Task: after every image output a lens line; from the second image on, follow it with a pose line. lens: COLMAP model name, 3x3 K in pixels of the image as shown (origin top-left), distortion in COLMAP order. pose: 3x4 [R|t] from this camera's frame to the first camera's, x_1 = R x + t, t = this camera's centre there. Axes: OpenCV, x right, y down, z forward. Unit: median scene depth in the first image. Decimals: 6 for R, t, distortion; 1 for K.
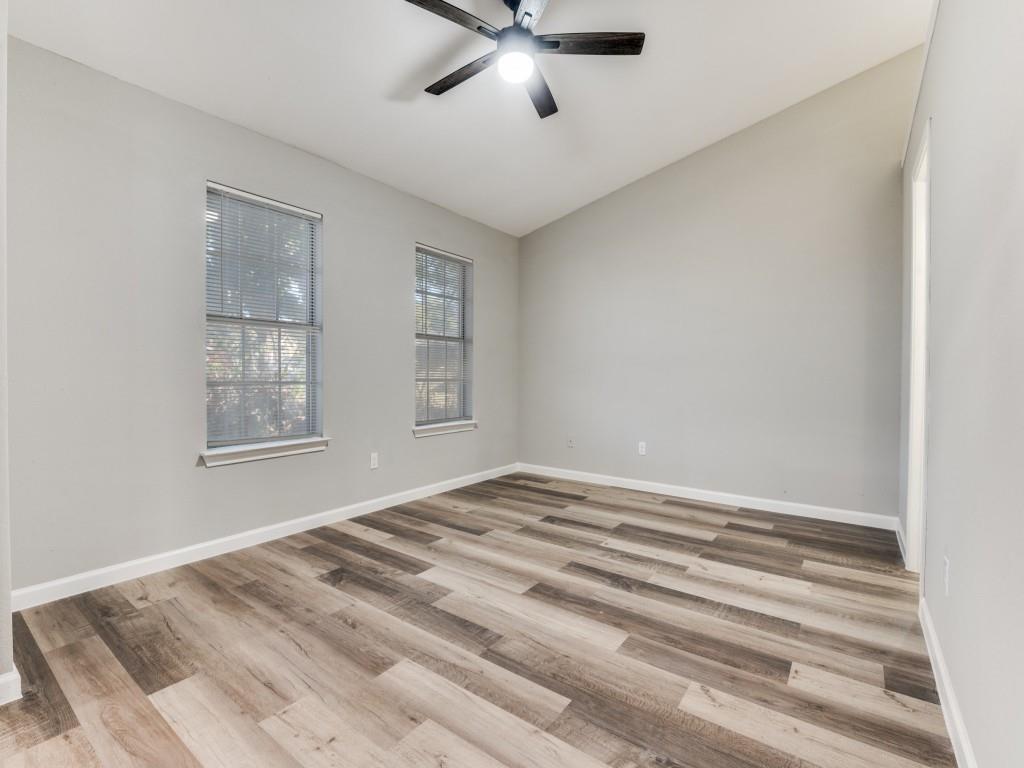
lens RADIAL K [[470.9, 0, 507.4], [0, 470.9, 381.4], [0, 0, 1]] dist [-0.012123, -0.005326]
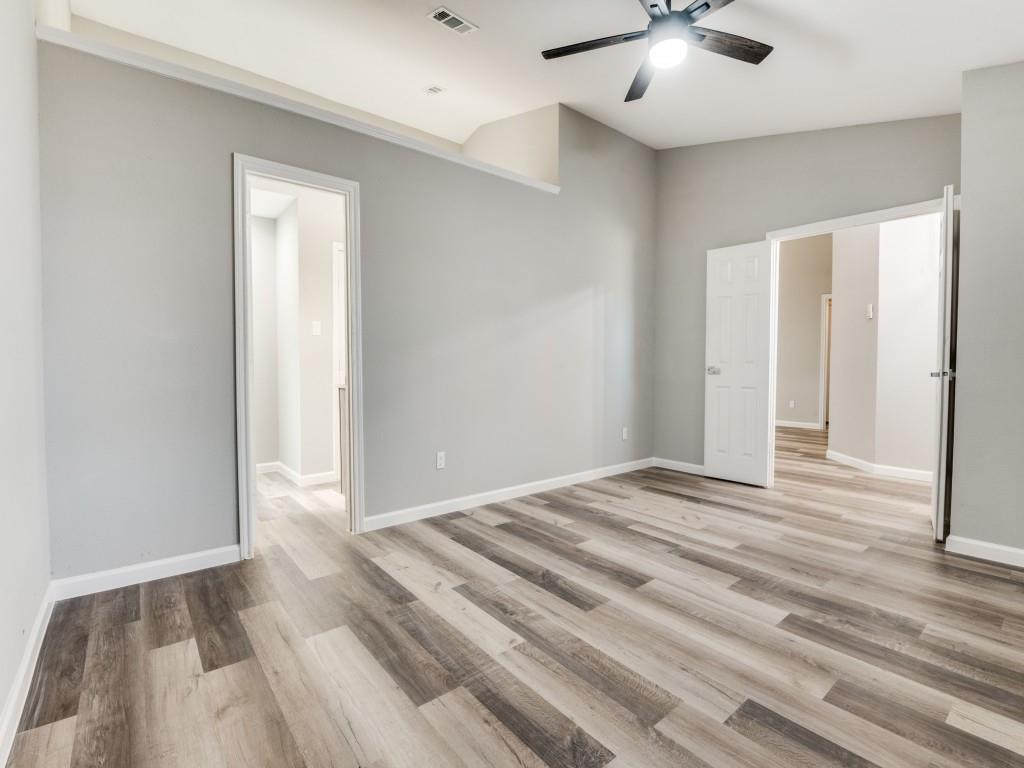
lens RADIAL K [[470.9, 0, 510.8], [0, 470.9, 383.9], [0, 0, 1]] dist [-0.012123, -0.005326]
pose [[-0.968937, -0.015832, 0.246802, 0.085135], [-0.001580, 0.998325, 0.057838, -0.031336], [-0.247305, 0.055652, -0.967338, 1.993765]]
